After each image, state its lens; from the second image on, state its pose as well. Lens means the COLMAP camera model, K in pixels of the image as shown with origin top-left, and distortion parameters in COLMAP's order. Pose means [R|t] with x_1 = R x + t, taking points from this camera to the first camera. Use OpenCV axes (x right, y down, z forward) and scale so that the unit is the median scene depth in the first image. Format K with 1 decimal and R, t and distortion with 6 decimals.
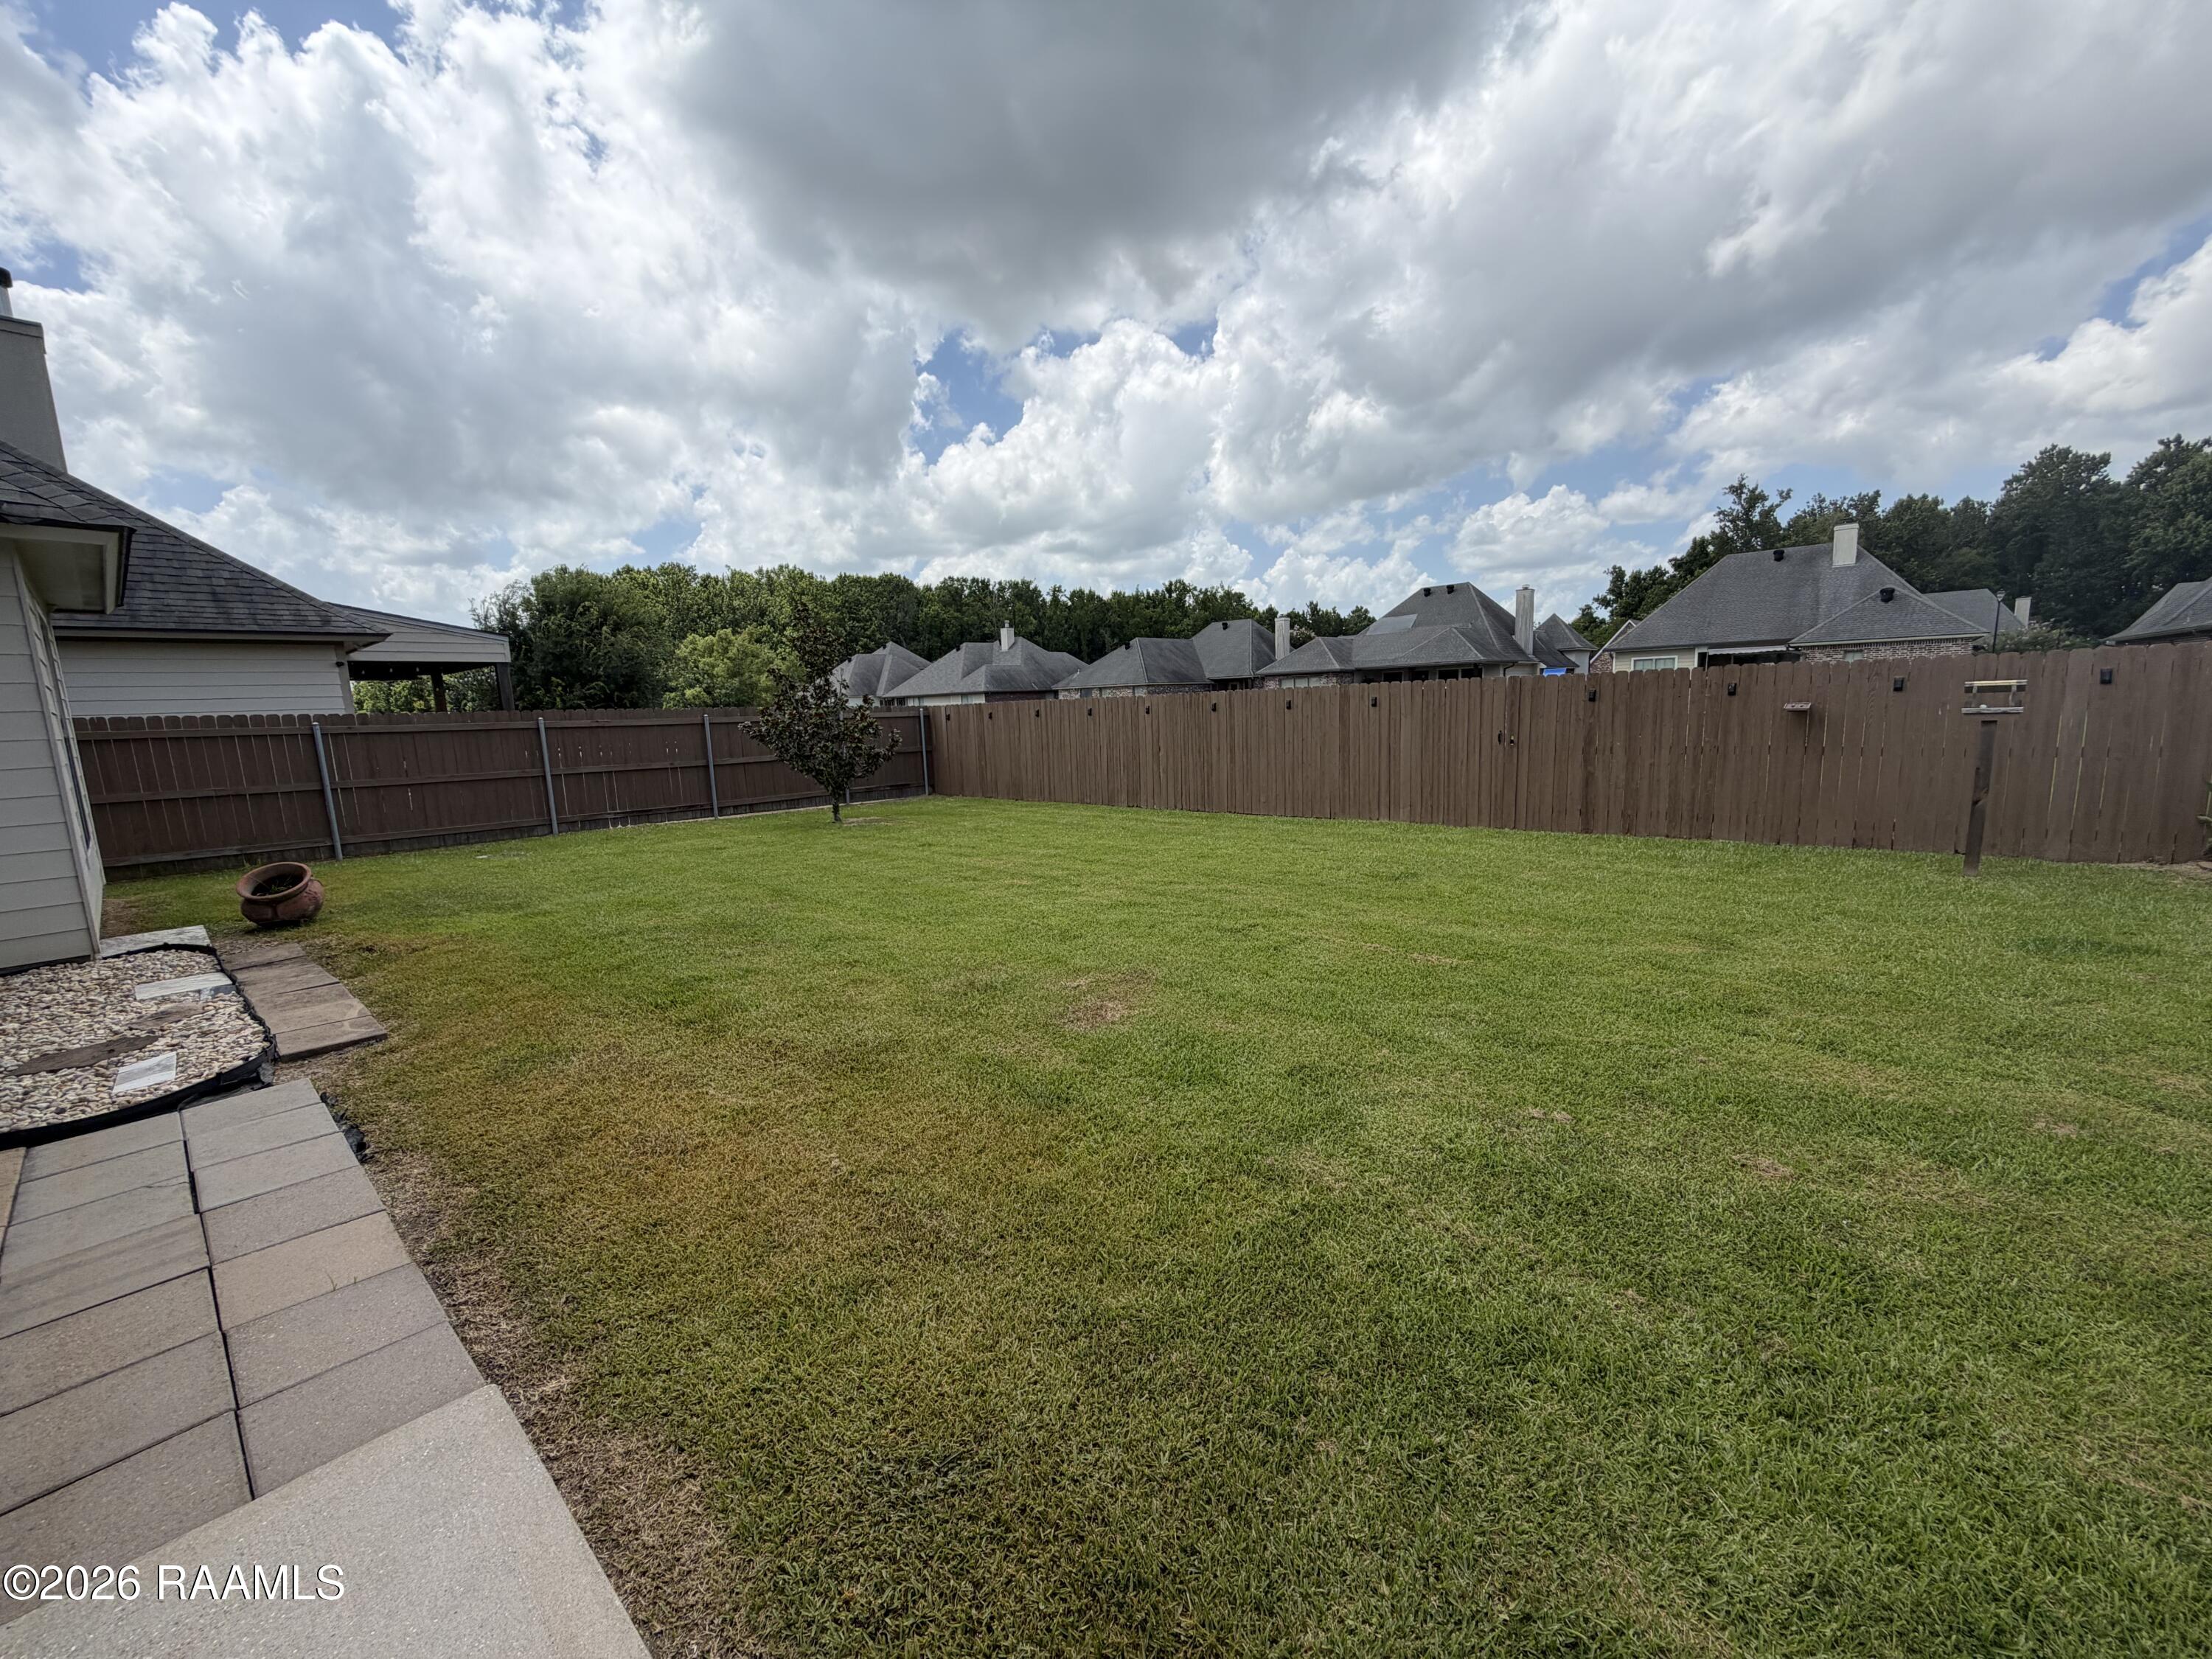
lens RADIAL K [[879.9, 0, 1106.7], [0, 879.9, 831.1], [0, 0, 1]] dist [-0.002256, 0.001185]
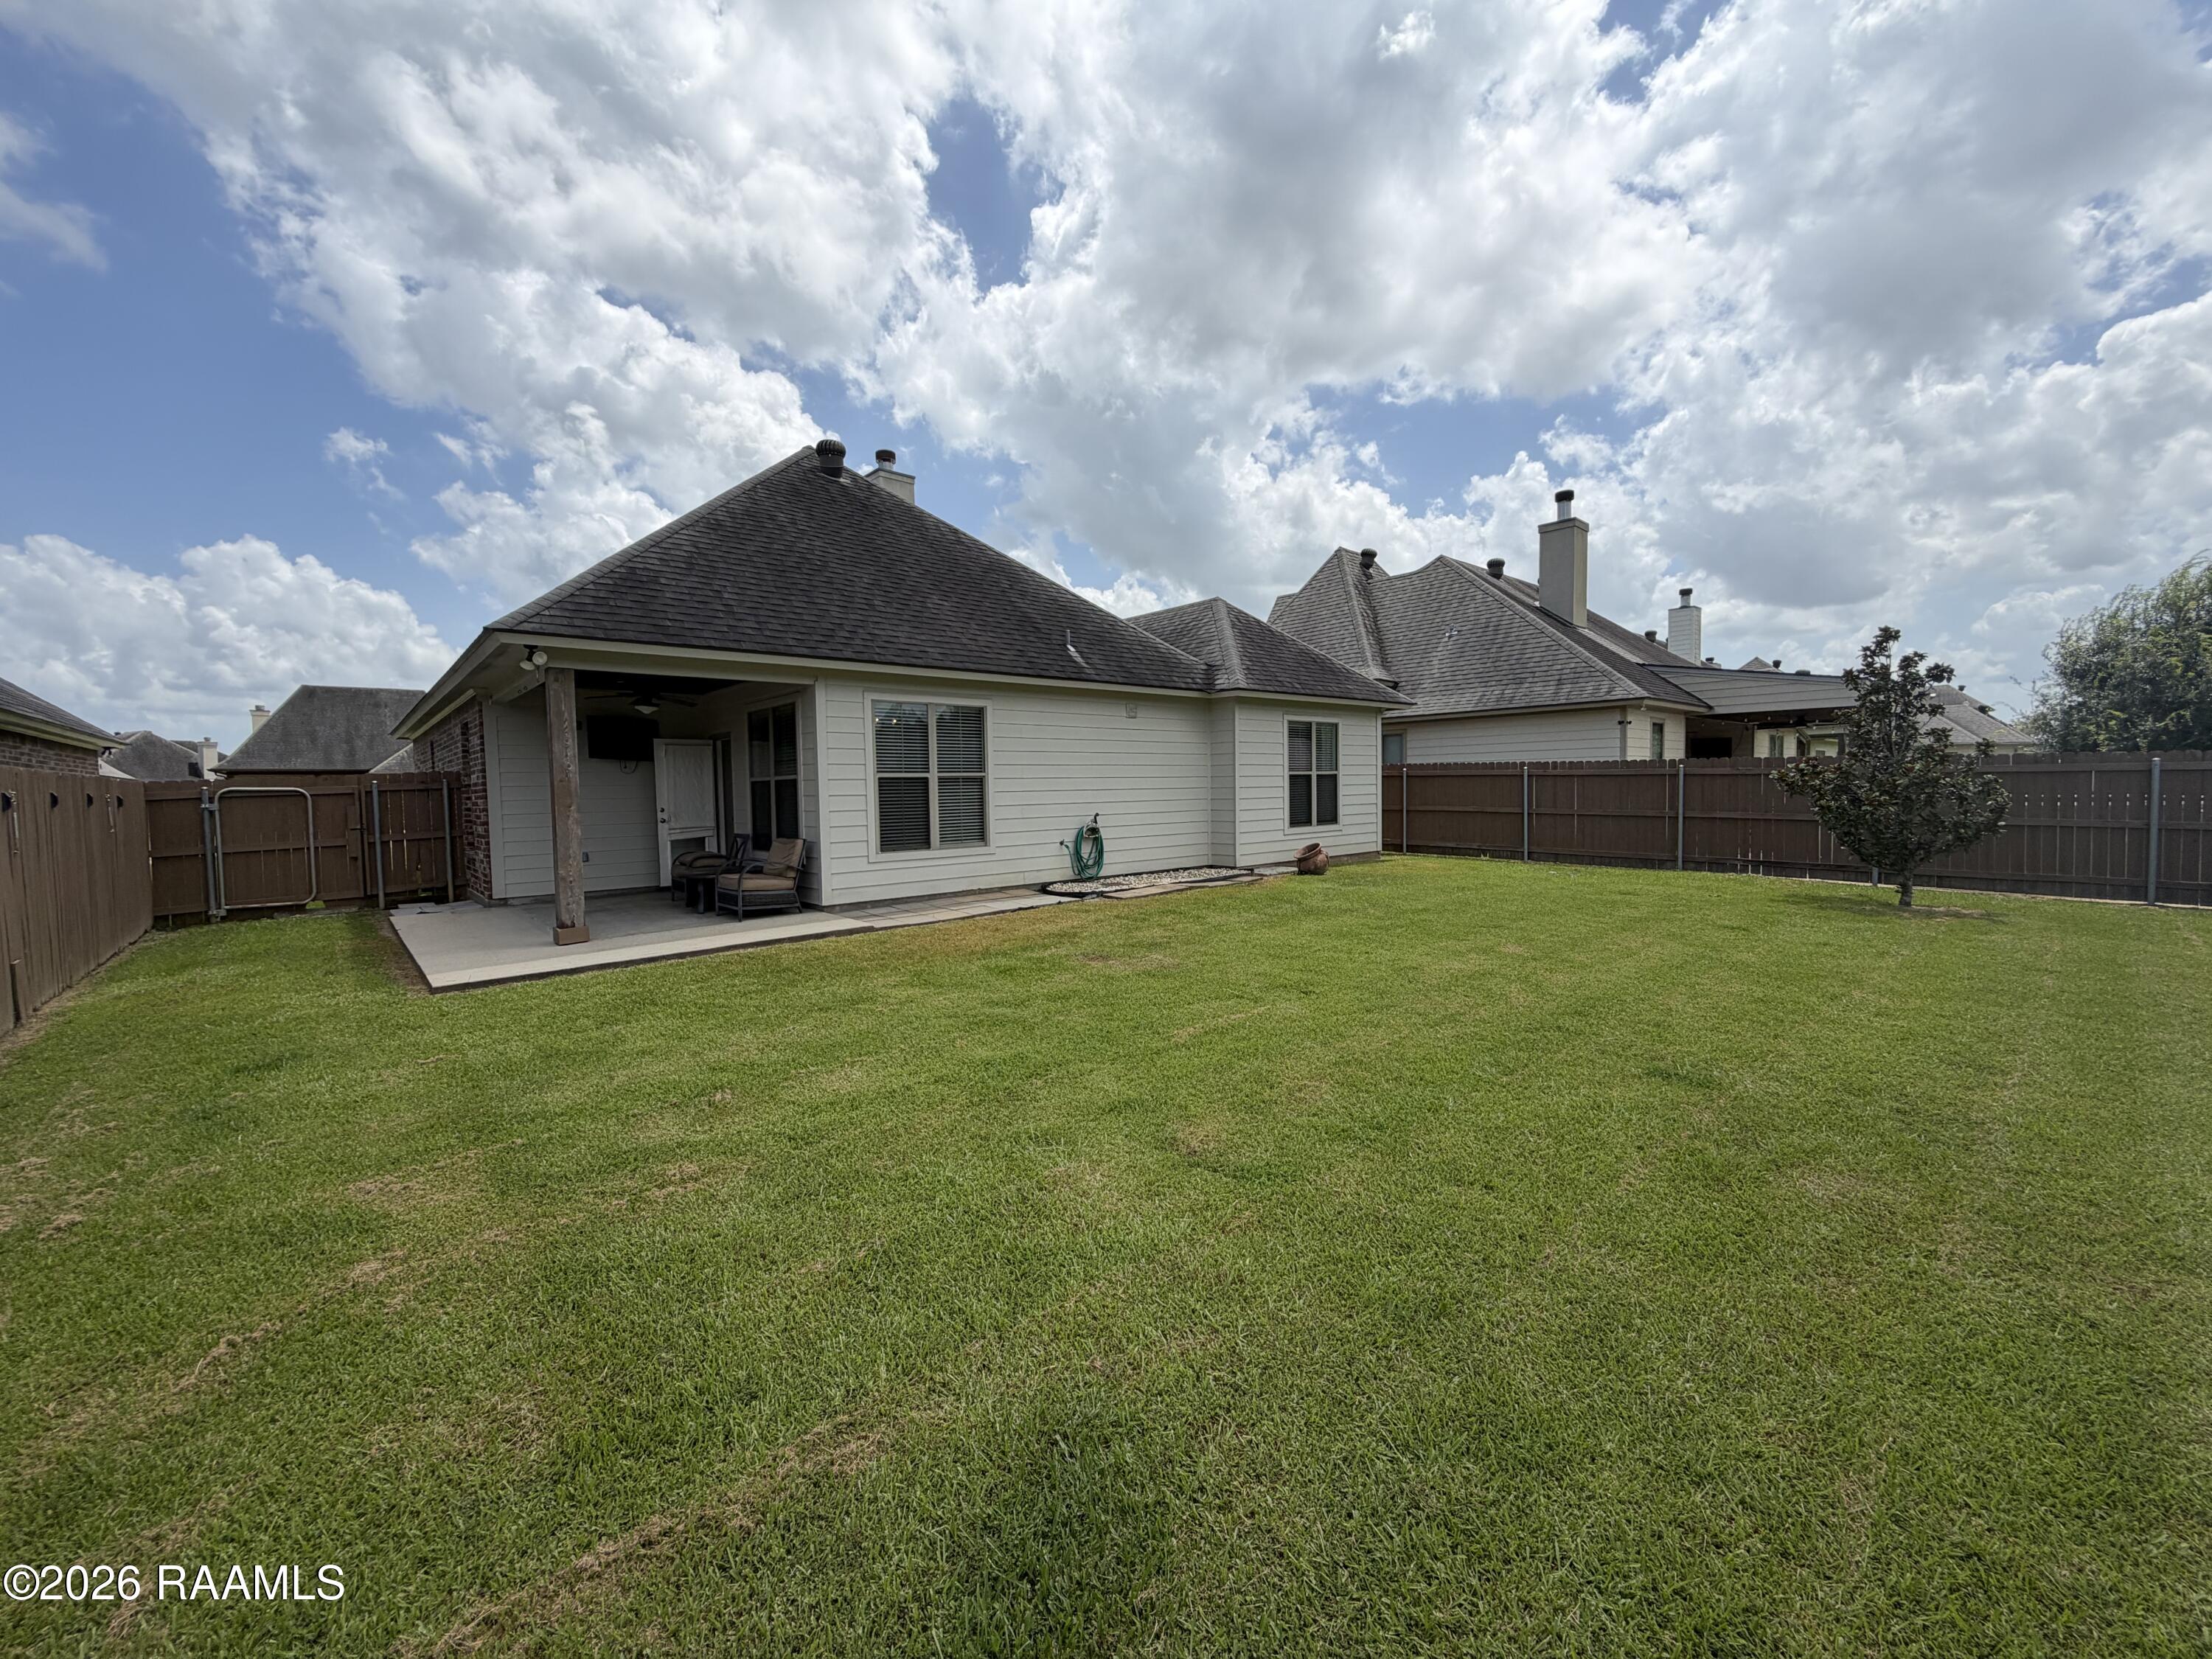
lens RADIAL K [[879.9, 0, 1106.4], [0, 879.9, 828.7], [0, 0, 1]] dist [-0.002256, 0.001185]
pose [[-0.121305, 0.089282, -0.988592, 0.535913], [-0.121252, 0.987155, 0.104030, -0.073658], [0.985182, 0.132488, -0.108922, 0.387571]]
